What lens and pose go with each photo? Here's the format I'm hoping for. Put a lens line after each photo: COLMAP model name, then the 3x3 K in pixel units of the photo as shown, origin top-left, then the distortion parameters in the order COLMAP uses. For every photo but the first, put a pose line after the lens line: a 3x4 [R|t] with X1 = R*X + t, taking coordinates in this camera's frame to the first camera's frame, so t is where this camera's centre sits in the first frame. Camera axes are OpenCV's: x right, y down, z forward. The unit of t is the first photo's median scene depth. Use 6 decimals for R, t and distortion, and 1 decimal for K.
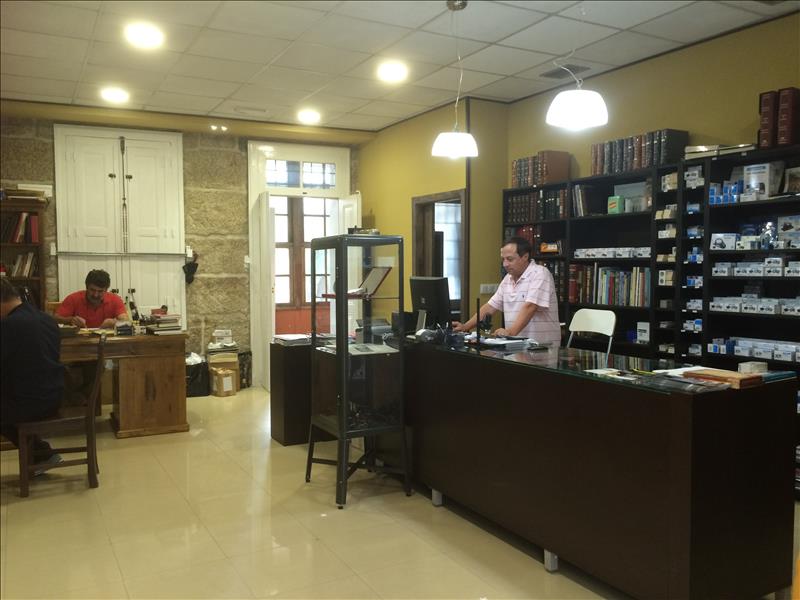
lens RADIAL K [[678.6, 0, 400.0], [0, 678.6, 300.0], [0, 0, 1]] dist [0.075473, -0.119972]
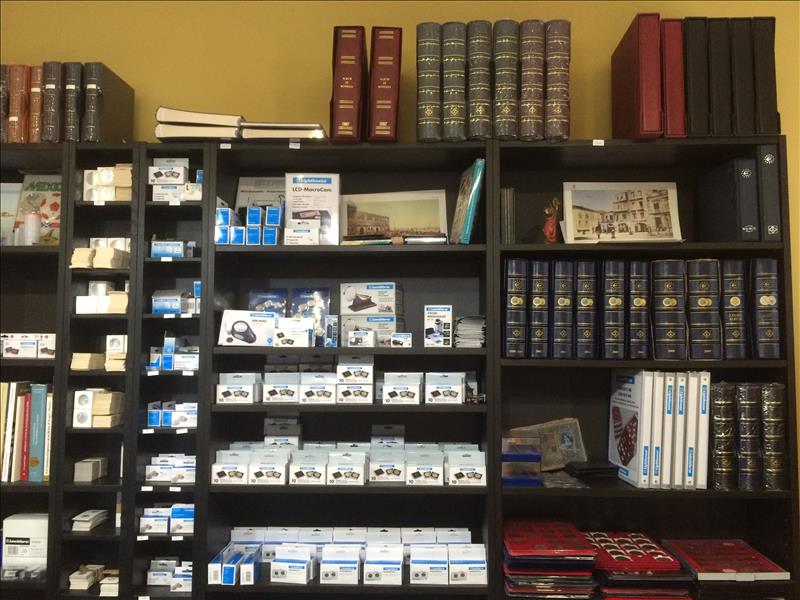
lens RADIAL K [[678.6, 0, 400.0], [0, 678.6, 300.0], [0, 0, 1]] dist [0.075473, -0.119972]
pose [[0.535045, 0.063756, 0.842415, 0.074464], [0.035475, 0.994573, -0.097803, -0.028668], [-0.844079, 0.082214, 0.529879, 0.347552]]
